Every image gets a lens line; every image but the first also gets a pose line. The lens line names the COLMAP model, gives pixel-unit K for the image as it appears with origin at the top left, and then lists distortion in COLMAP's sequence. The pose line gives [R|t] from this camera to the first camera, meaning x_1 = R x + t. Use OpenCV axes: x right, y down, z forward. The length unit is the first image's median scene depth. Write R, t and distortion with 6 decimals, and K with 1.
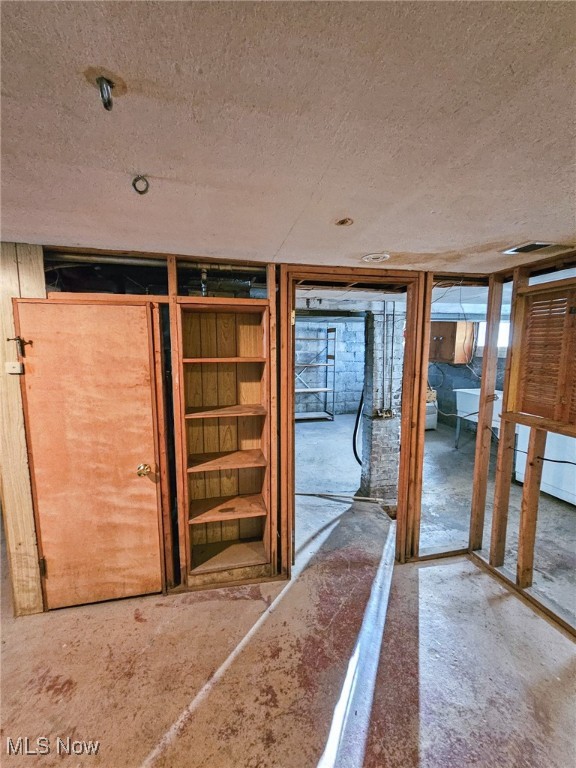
lens RADIAL K [[312.9, 0, 287.5], [0, 312.9, 385.3], [0, 0, 1]] dist [-0.003328, -0.000045]
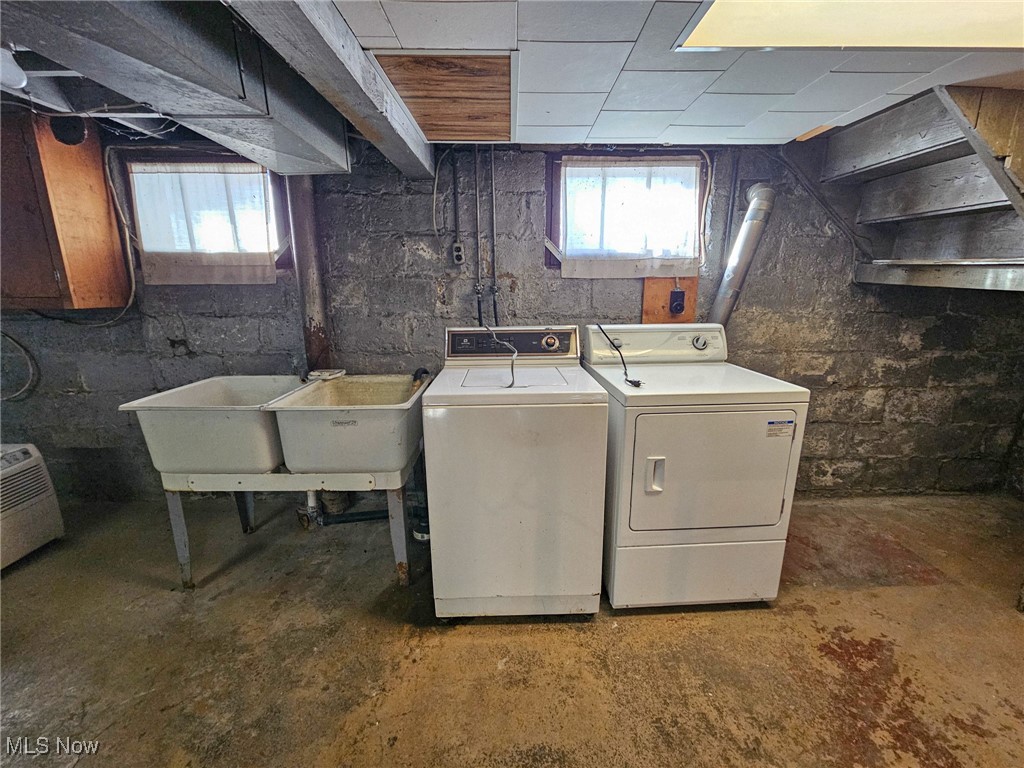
lens RADIAL K [[417.3, 0, 514.7], [0, 417.3, 382.7], [0, 0, 1]] dist [-0.003328, -0.000045]
pose [[0.204246, -0.239261, 0.949230, 0.248386], [0.120652, 0.968431, 0.218140, -0.041221], [-0.971456, 0.069973, 0.226665, 0.551708]]
